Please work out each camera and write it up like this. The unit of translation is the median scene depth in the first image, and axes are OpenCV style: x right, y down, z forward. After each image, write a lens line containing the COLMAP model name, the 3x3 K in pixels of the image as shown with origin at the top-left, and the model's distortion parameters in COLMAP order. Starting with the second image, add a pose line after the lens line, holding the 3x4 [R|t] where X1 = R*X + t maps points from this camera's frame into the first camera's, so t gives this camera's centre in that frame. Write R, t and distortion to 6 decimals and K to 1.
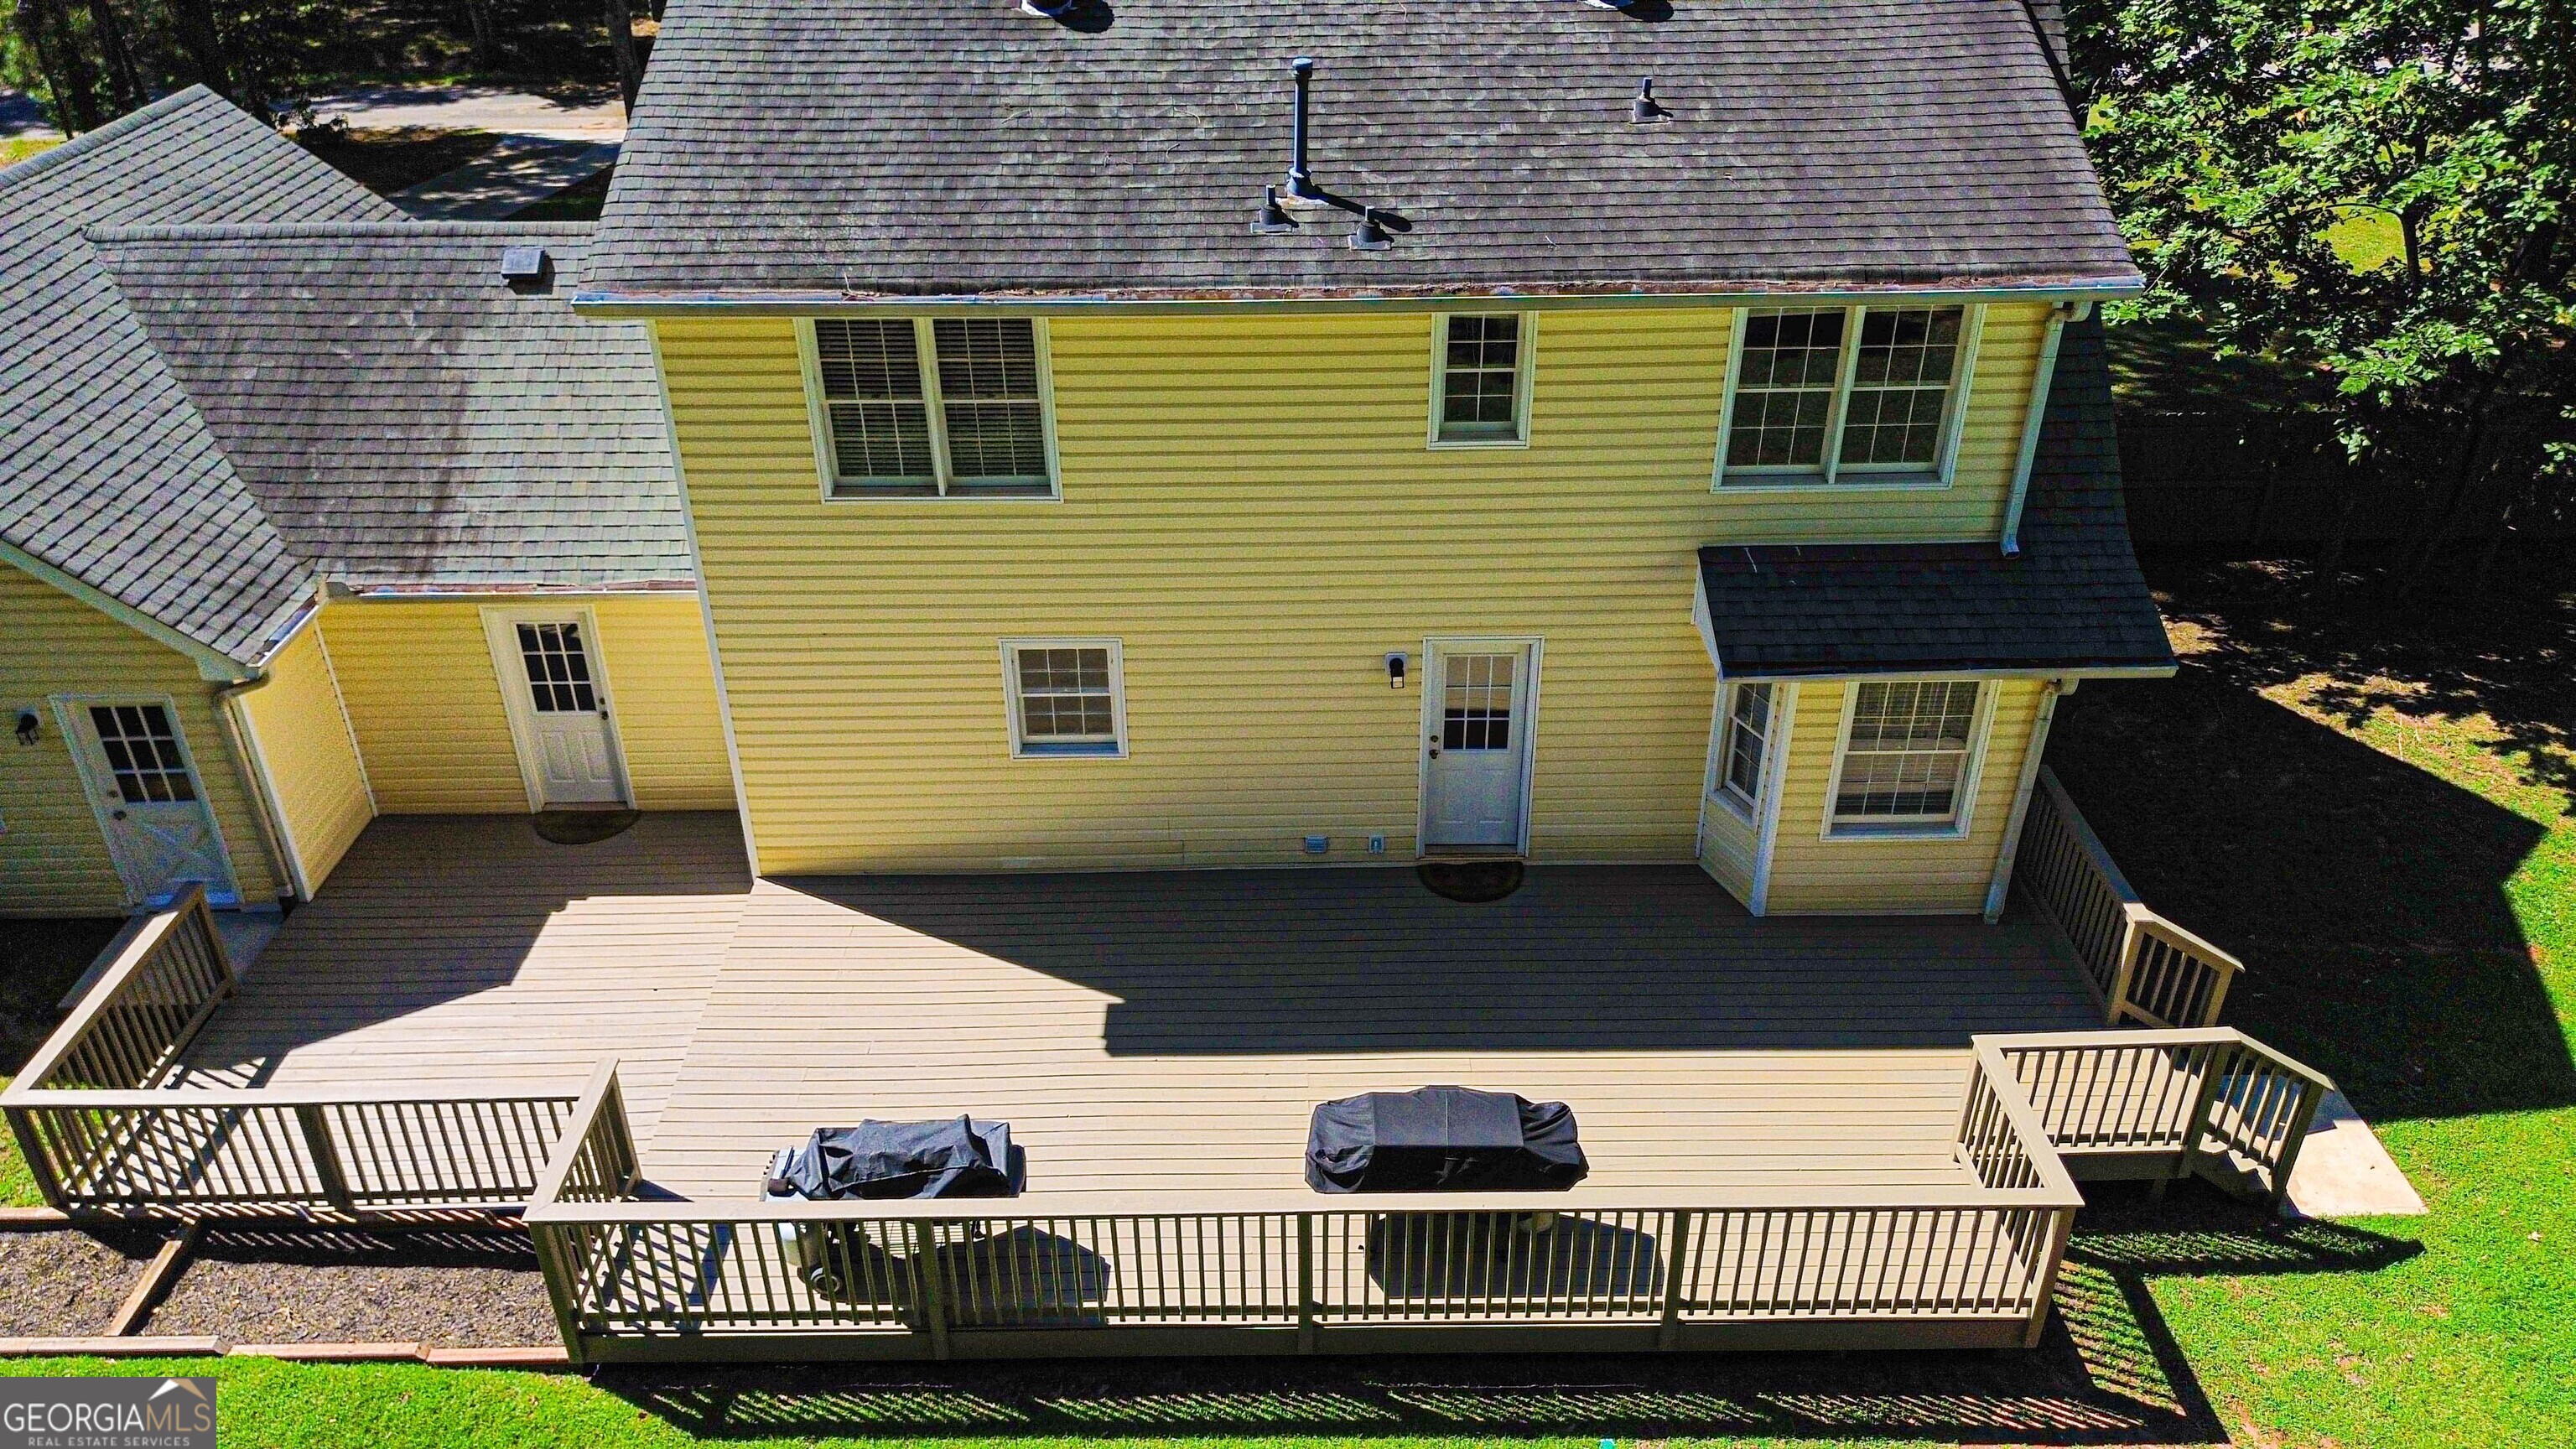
lens RADIAL K [[1828.1, 0, 1283.4], [0, 1828.1, 729.7], [0, 0, 1]] dist [0.073424, -0.077607]
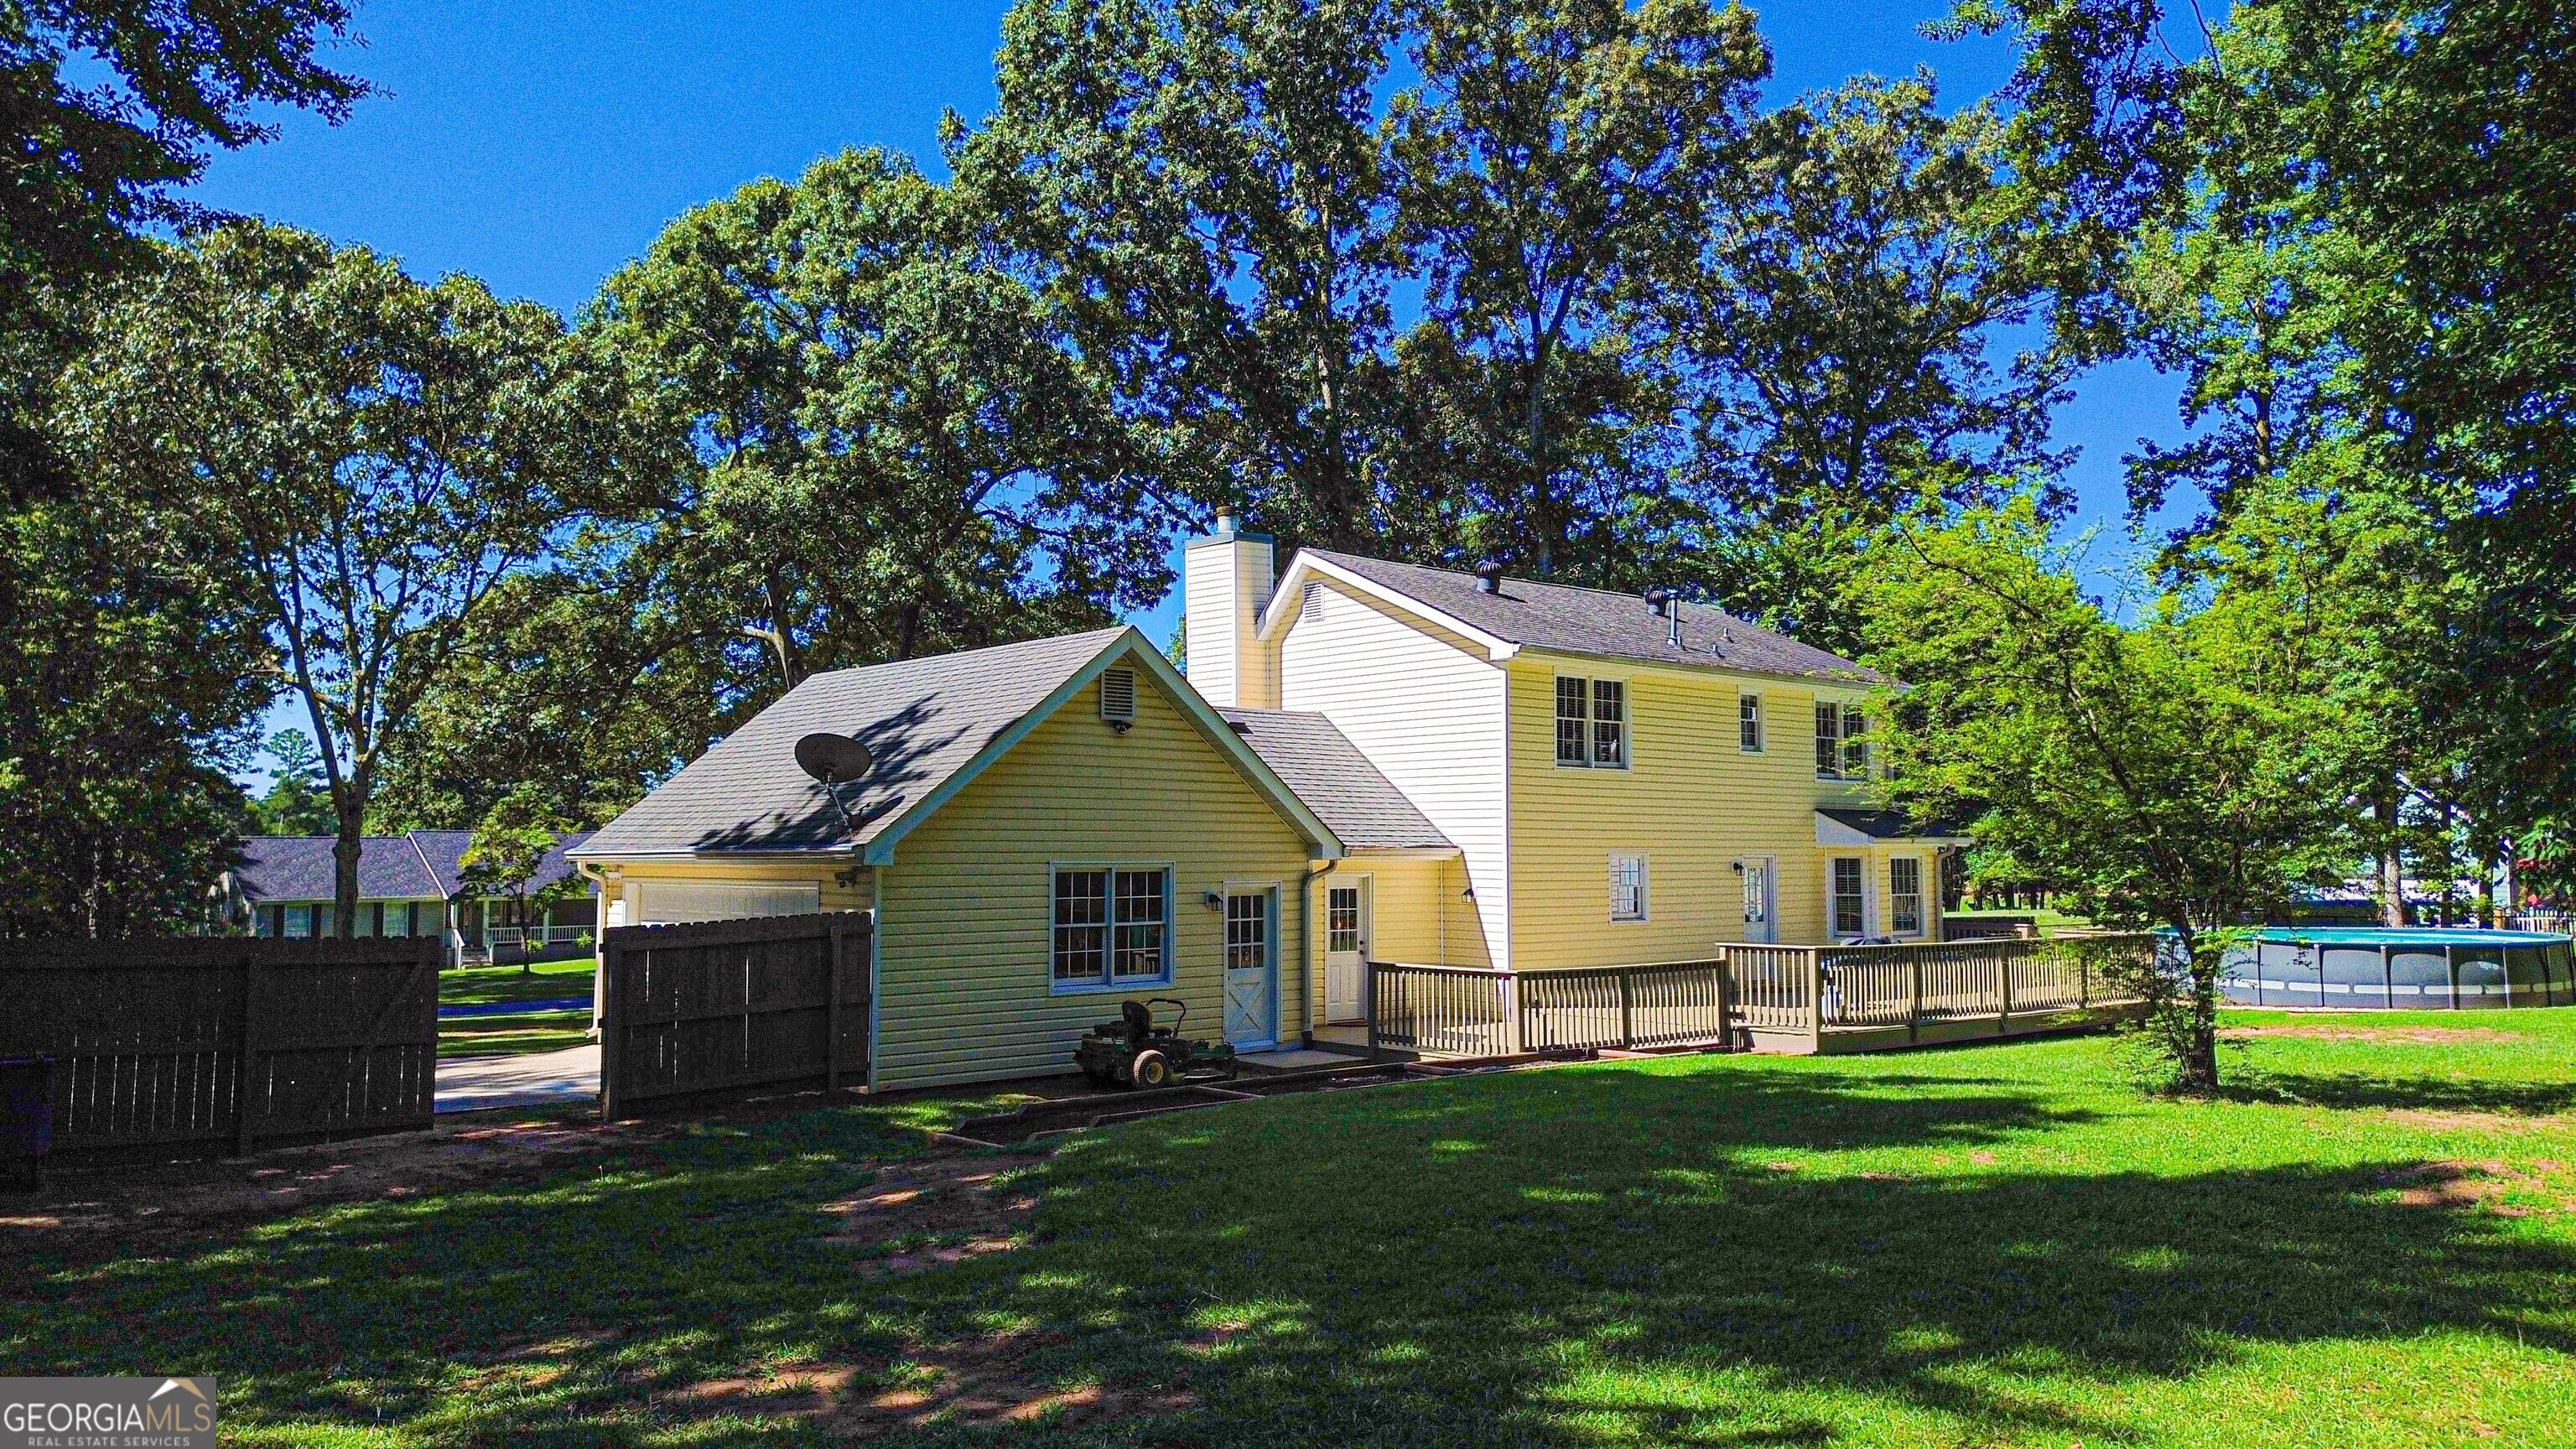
lens RADIAL K [[1828.1, 0, 1281.8], [0, 1828.1, 722.5], [0, 0, 1]] dist [0.073424, -0.077607]
pose [[0.764715, 0.055655, 0.641961, -1.730868], [0.325559, 0.826385, -0.459456, 0.636988], [-0.556077, 0.560349, 0.613830, -0.062995]]
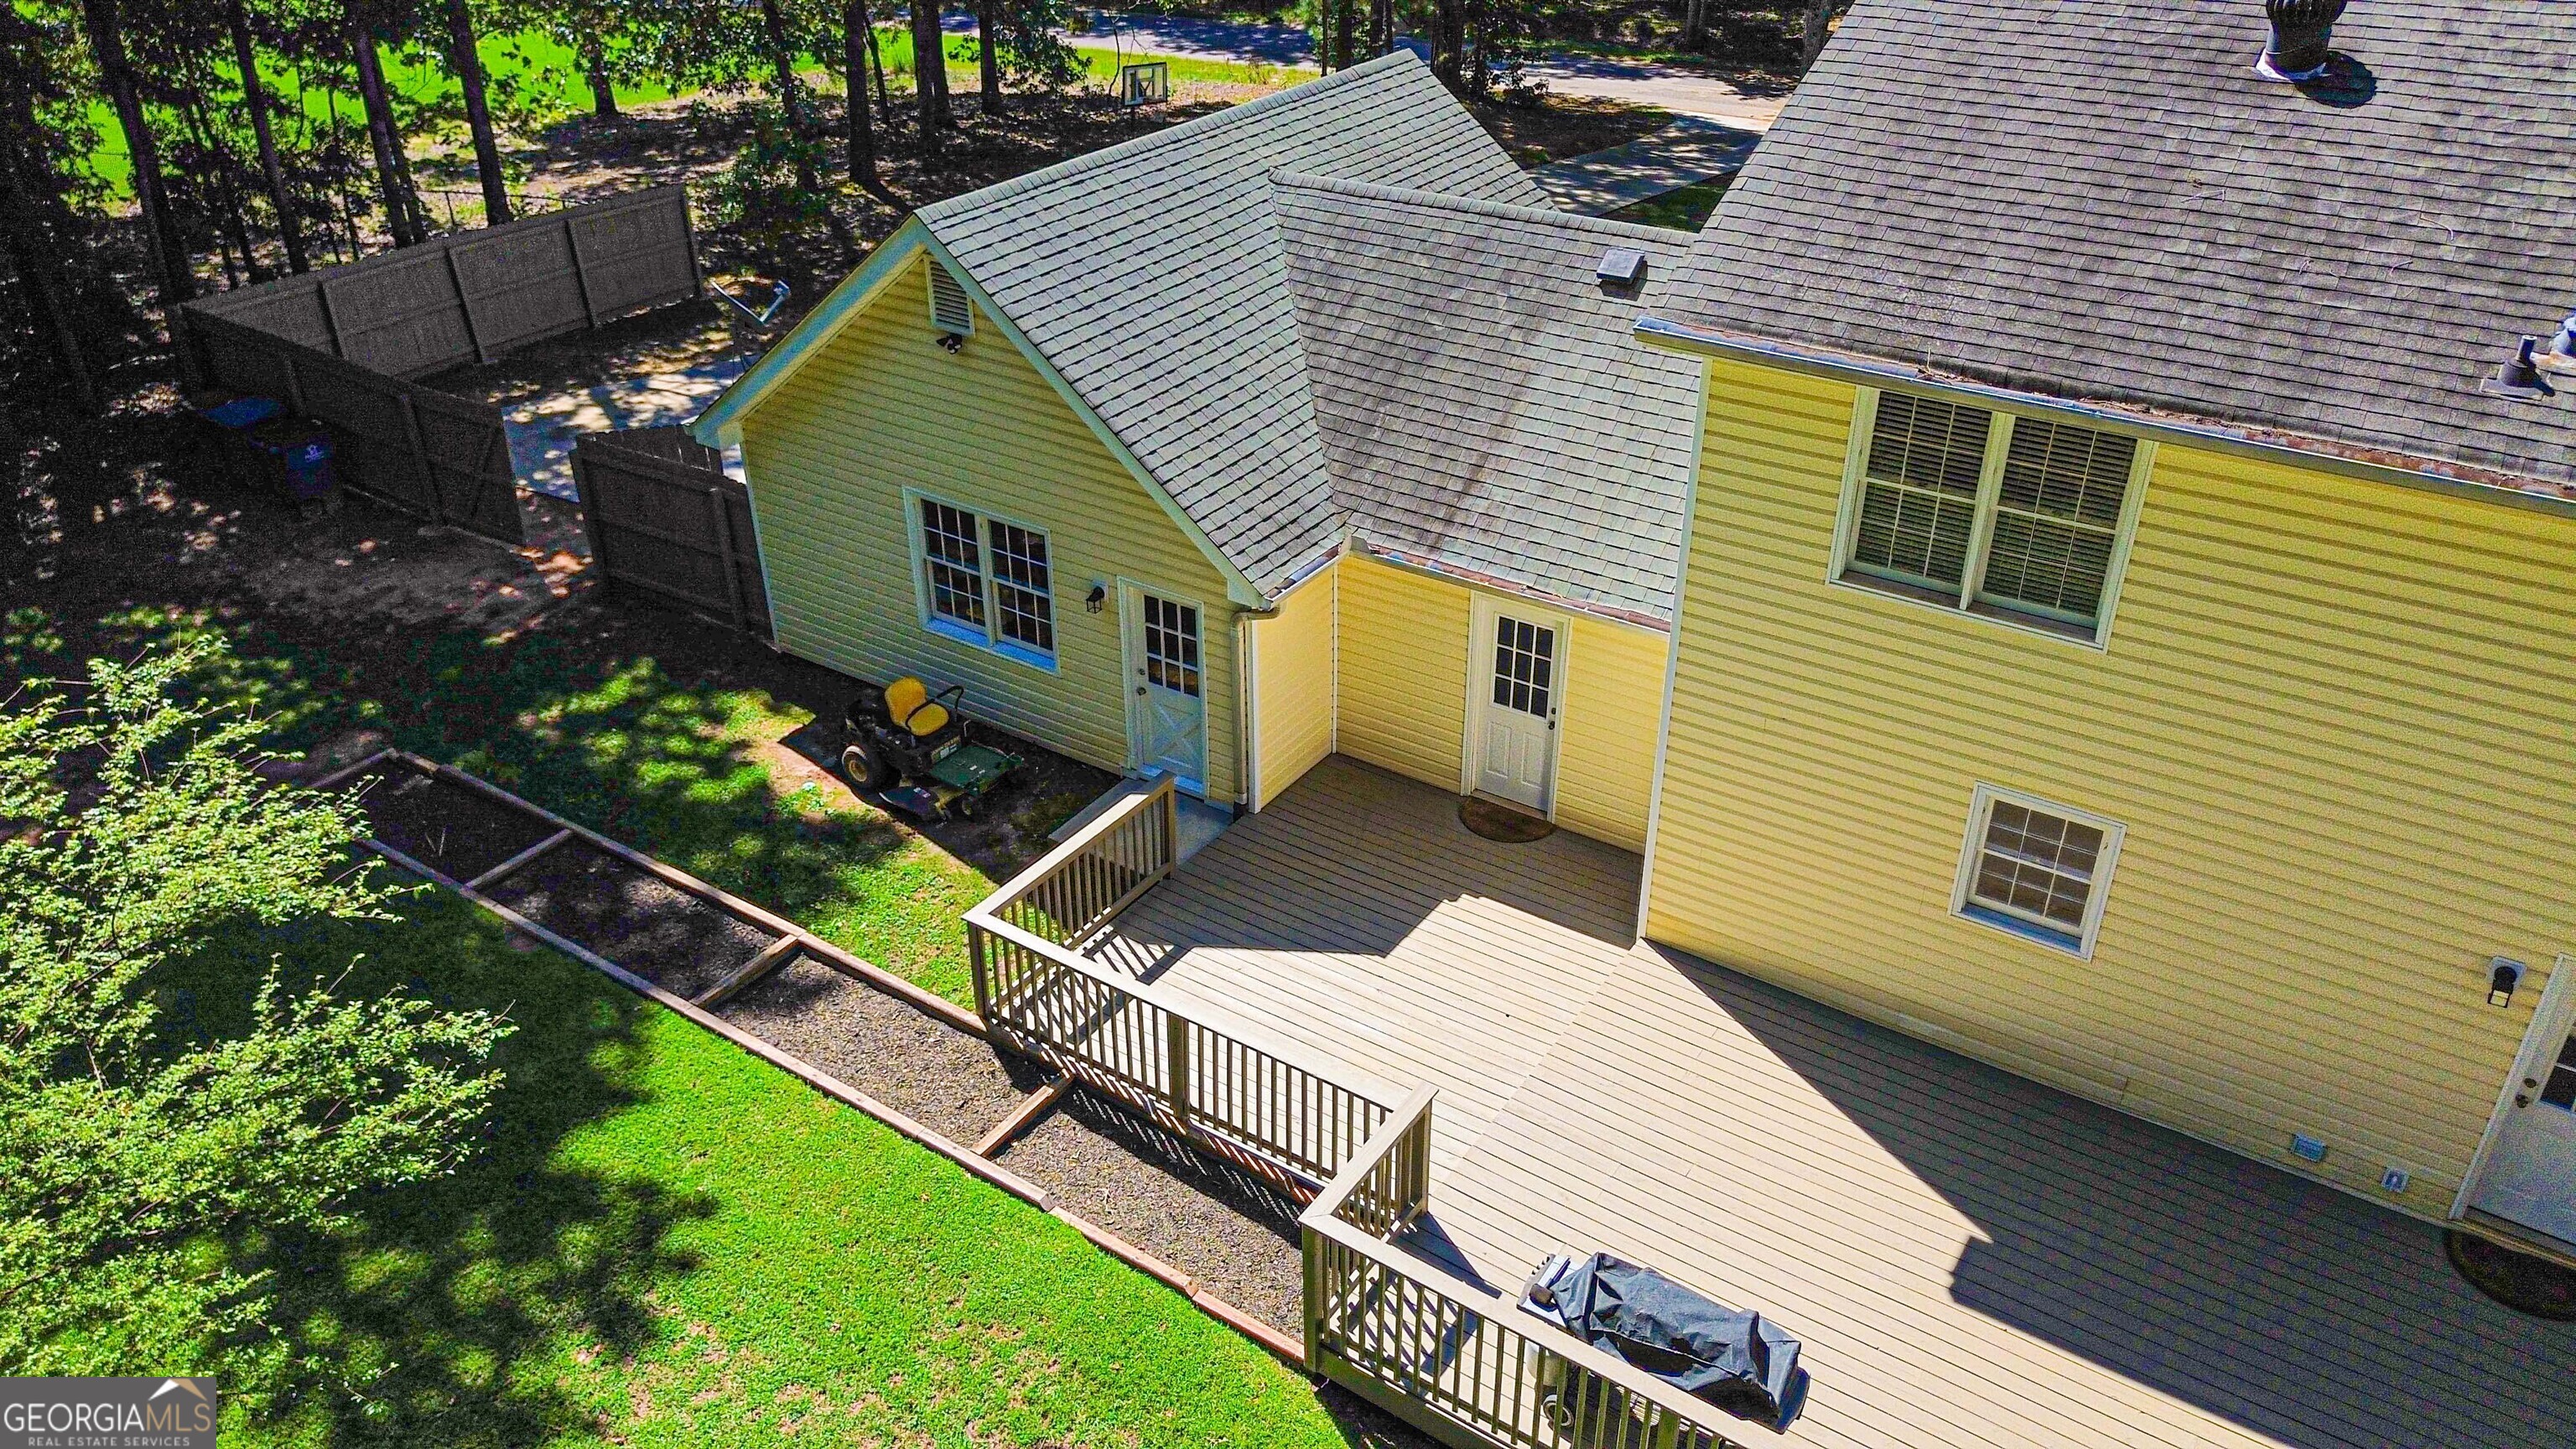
lens RADIAL K [[1828.1, 0, 1282.1], [0, 1828.1, 726.5], [0, 0, 1]] dist [0.073424, -0.077607]
pose [[0.823319, 0.290163, -0.487802, -0.009220], [-0.289240, 0.953969, 0.079273, -0.050879], [0.488350, 0.075824, 0.869347, 0.088335]]
